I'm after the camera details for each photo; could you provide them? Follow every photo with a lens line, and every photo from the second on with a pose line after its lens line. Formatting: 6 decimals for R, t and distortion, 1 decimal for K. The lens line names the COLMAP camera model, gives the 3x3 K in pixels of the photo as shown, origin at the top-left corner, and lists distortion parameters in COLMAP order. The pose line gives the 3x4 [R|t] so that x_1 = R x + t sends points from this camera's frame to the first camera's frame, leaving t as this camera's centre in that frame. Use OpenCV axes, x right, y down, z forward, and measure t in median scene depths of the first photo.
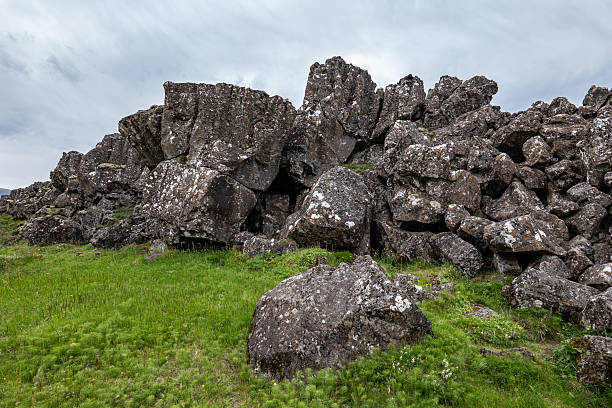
lens RADIAL K [[328.3, 0, 305.7], [0, 328.3, 196.4], [0, 0, 1]] dist [-0.003759, 0.000584]
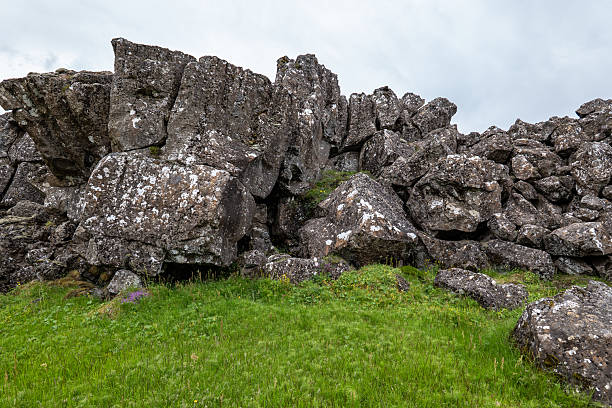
lens RADIAL K [[328.3, 0, 305.7], [0, 328.3, 196.4], [0, 0, 1]] dist [-0.003759, 0.000584]
pose [[0.890664, 0.013563, 0.454460, -0.414936], [-0.002310, 0.999677, -0.025307, -0.001654], [-0.454657, 0.021490, 0.890407, 0.236418]]
